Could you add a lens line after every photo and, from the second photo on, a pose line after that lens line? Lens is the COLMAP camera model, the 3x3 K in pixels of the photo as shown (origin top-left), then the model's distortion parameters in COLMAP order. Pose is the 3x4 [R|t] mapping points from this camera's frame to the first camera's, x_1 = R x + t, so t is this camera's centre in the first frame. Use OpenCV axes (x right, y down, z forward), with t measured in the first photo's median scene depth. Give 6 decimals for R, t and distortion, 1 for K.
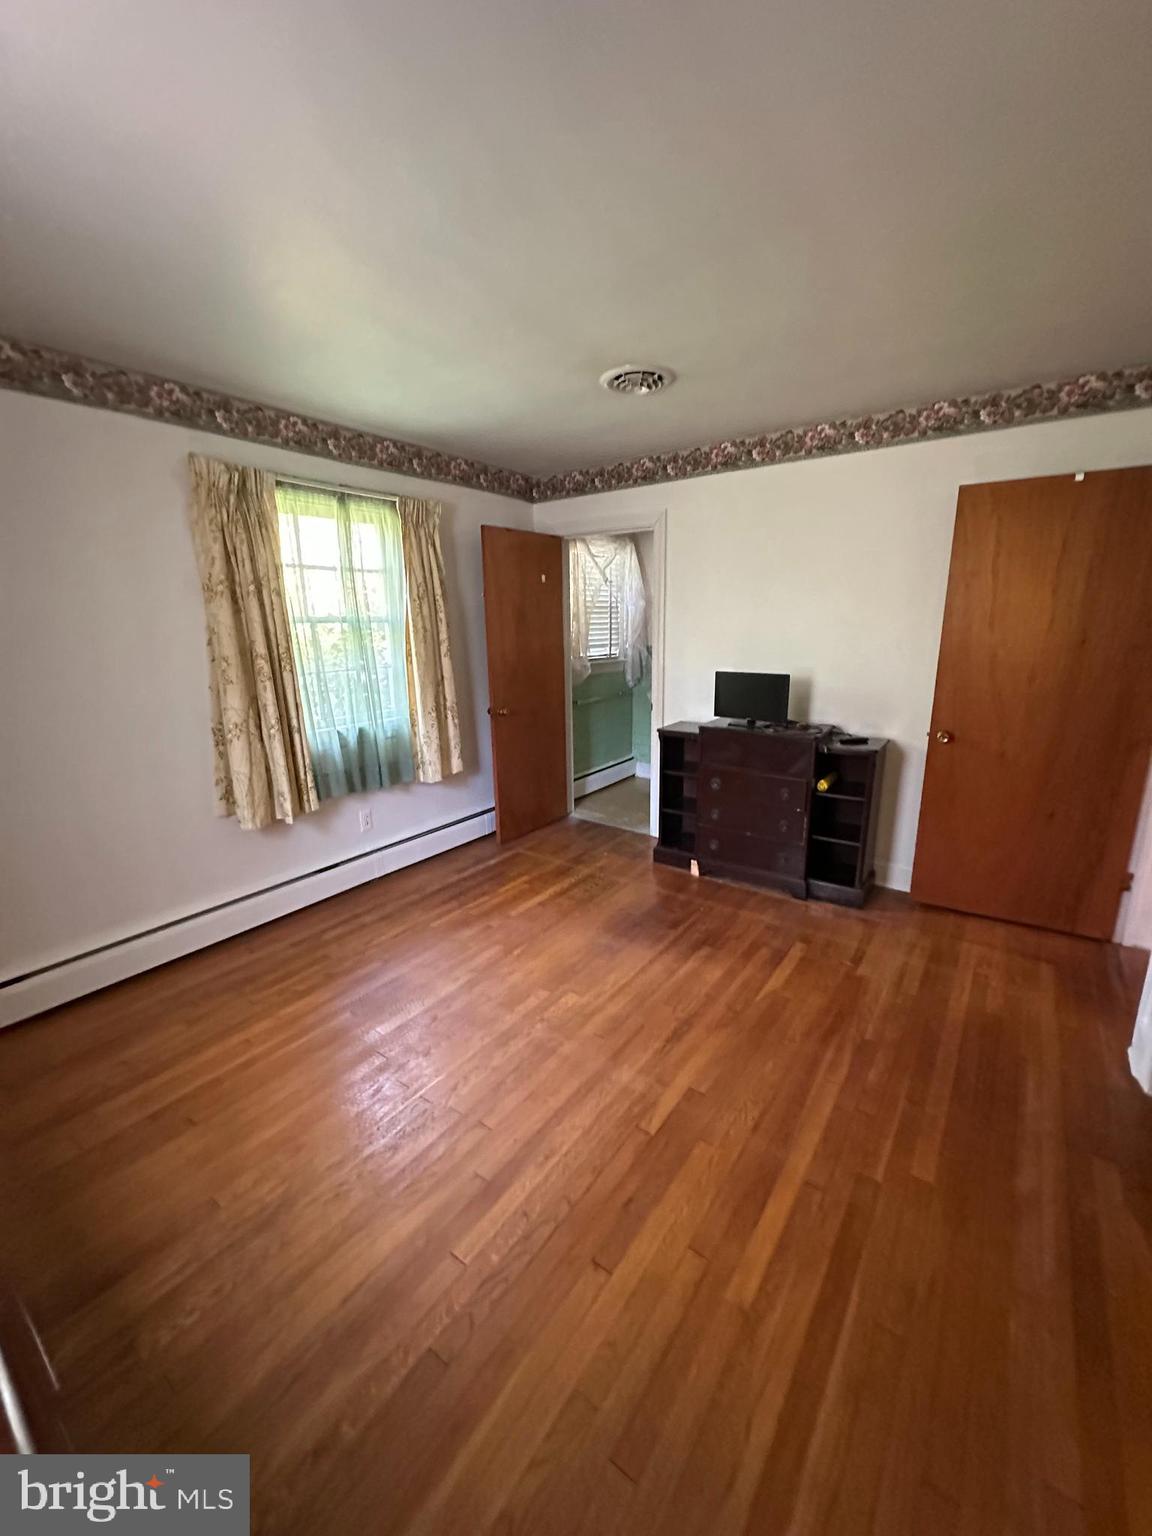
lens RADIAL K [[606.0, 0, 583.5], [0, 606.0, 768.2], [0, 0, 1]] dist [0.000343, 0.000166]
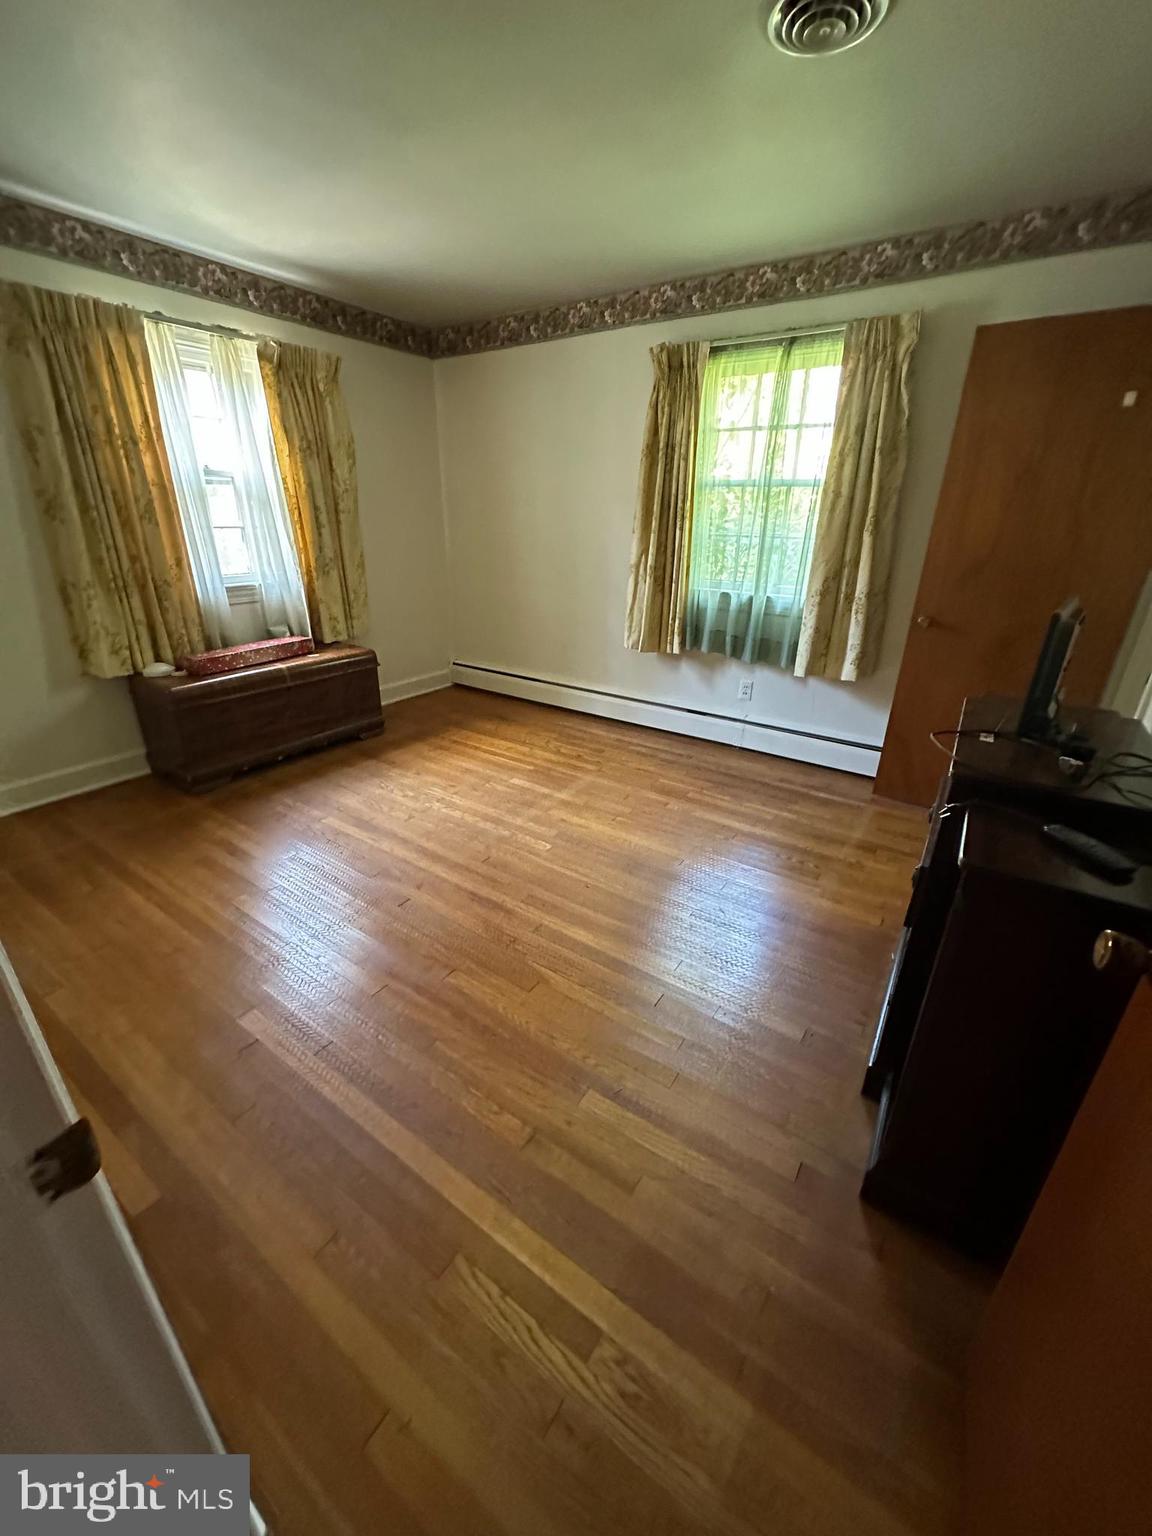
lens RADIAL K [[606.0, 0, 578.4], [0, 606.0, 767.6], [0, 0, 1]] dist [0.000343, 0.000166]
pose [[0.032332, 0.404504, -0.913965, 0.732479], [-0.254755, 0.887574, 0.383812, -0.140274], [0.966465, 0.220427, 0.131747, 0.711801]]
